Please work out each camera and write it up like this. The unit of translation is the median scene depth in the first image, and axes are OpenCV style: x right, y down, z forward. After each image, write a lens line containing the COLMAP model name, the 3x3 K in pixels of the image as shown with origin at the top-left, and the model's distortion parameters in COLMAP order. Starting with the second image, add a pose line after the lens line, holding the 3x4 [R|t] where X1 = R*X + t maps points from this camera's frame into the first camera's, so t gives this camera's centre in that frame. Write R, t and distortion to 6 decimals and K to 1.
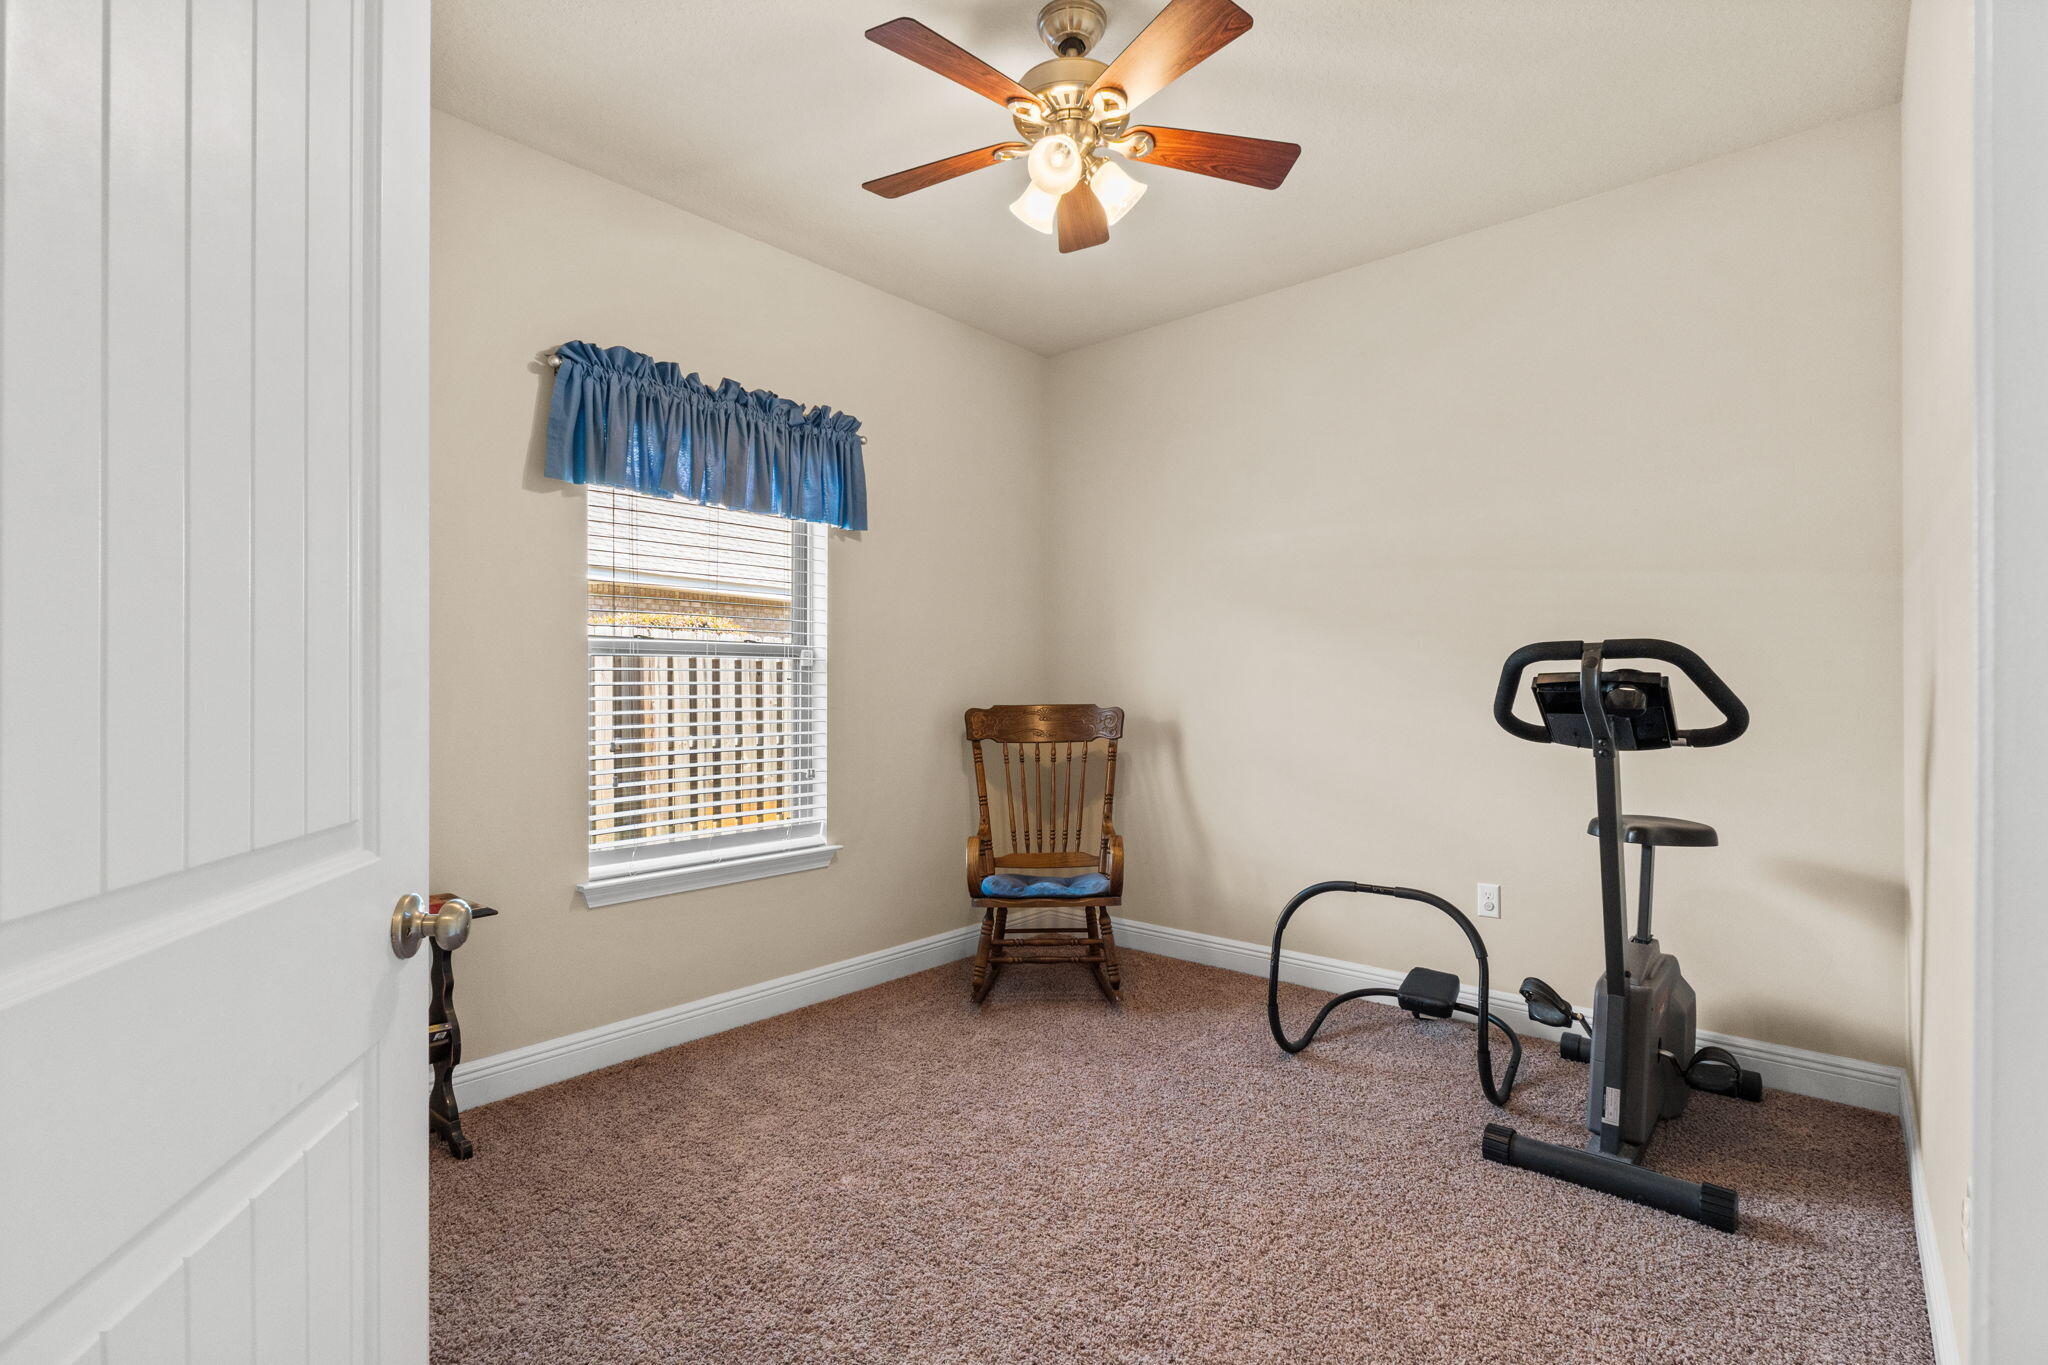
lens RADIAL K [[1025.7, 0, 994.7], [0, 1025.7, 691.6], [0, 0, 1]] dist [-0.002215, -0.001330]
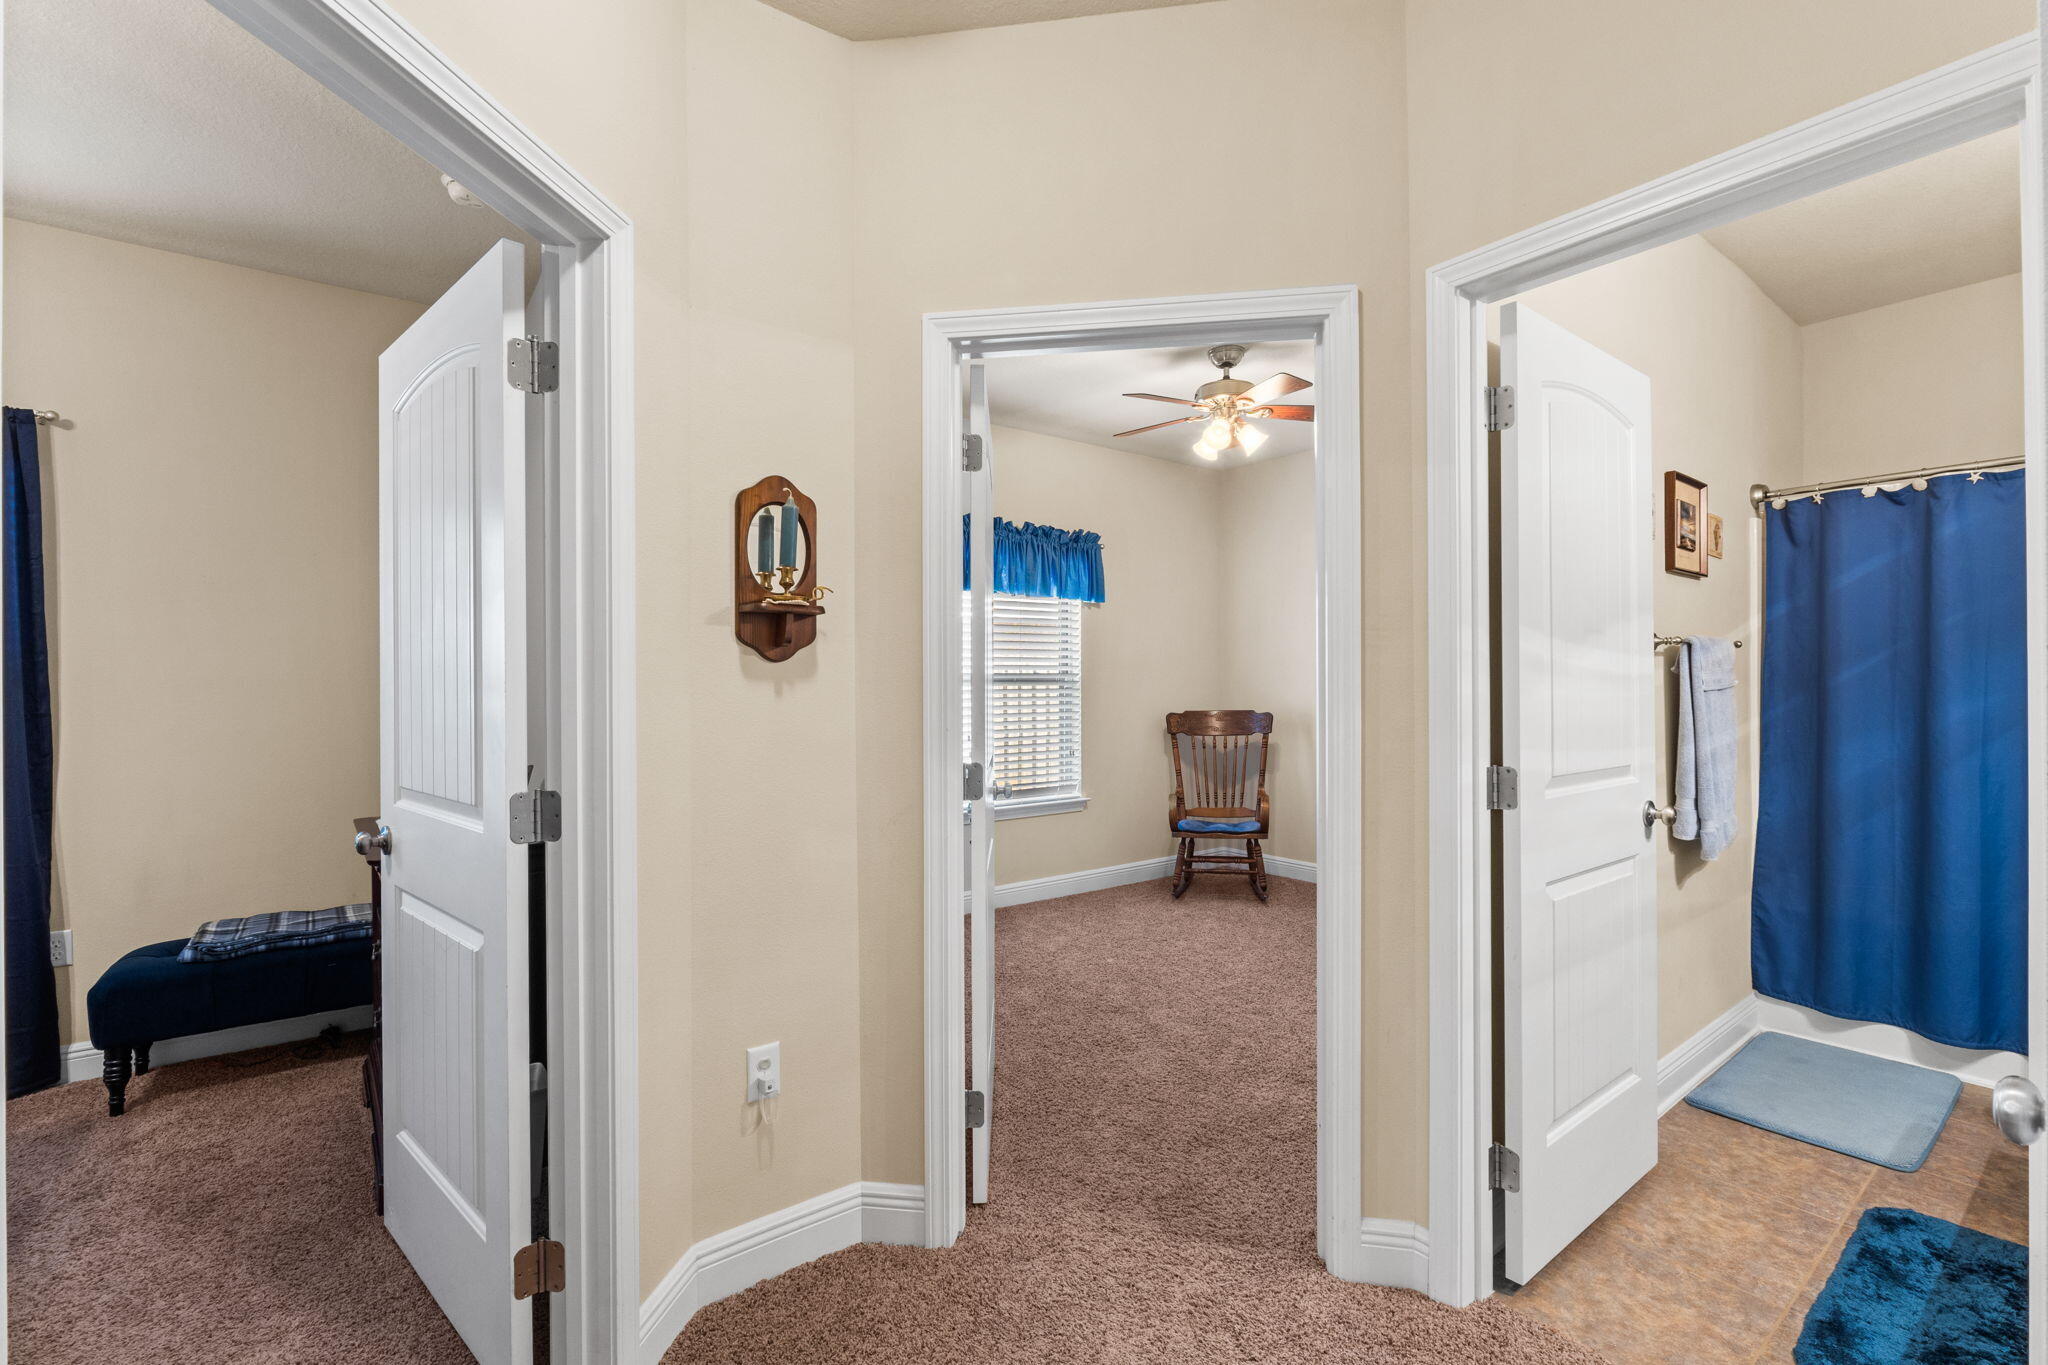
lens RADIAL K [[946.5, 0, 1025.1], [0, 946.5, 677.7], [0, 0, 1]] dist [-0.002192, 0.000119]
pose [[0.986253, -0.004329, -0.165184, -0.003050], [0.001871, 0.999885, -0.015032, -0.017368], [0.165230, 0.014517, 0.986148, -0.480641]]
